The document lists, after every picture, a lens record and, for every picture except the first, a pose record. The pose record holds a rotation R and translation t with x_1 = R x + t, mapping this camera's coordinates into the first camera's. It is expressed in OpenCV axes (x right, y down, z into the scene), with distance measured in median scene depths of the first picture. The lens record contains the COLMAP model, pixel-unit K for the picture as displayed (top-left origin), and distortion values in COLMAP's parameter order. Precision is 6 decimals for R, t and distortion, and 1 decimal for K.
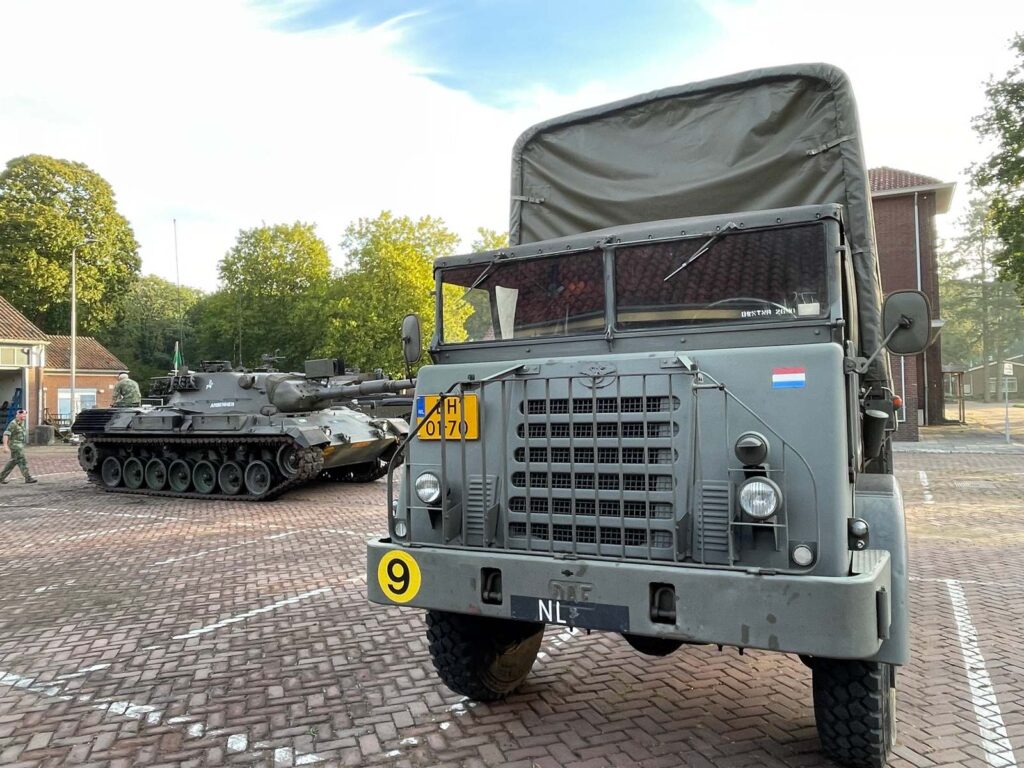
lens RADIAL K [[732.0, 0, 516.1], [0, 732.0, 389.3], [0, 0, 1]] dist [-0.006030, -0.006052]
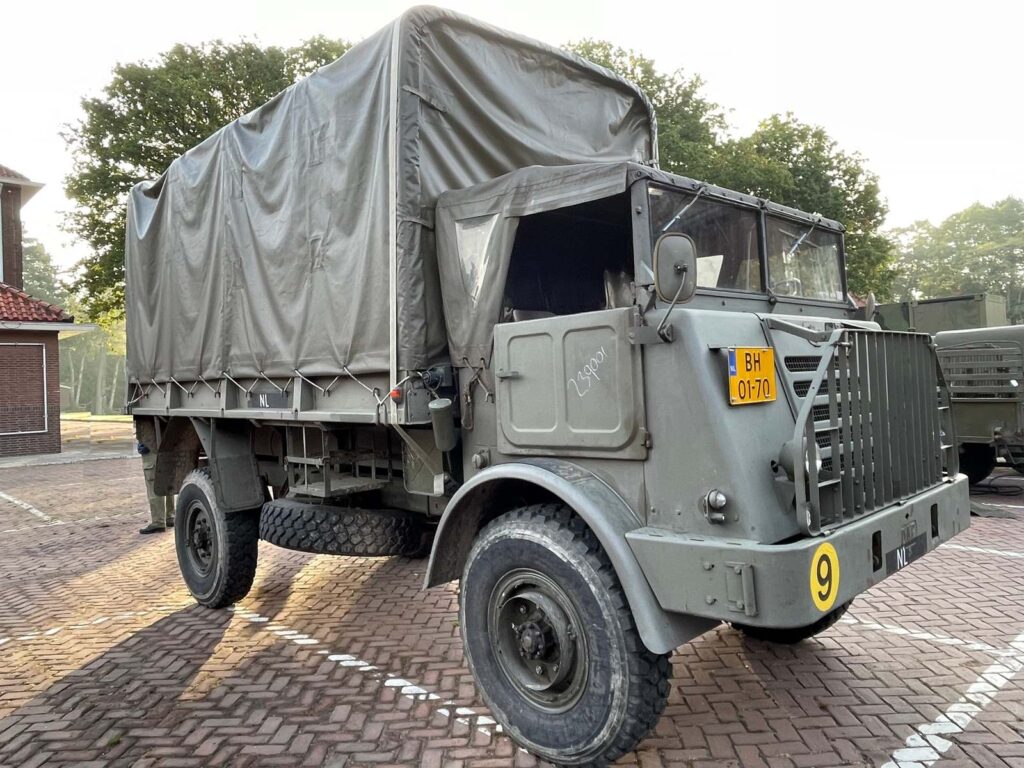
lens RADIAL K [[732.0, 0, 514.1], [0, 732.0, 391.4], [0, 0, 1]] dist [-0.006030, -0.006052]
pose [[0.327511, 0.004874, 0.944835, -0.667304], [0.012657, 0.999874, -0.009545, 0.042355], [-0.944763, 0.015084, 0.327408, 0.706038]]
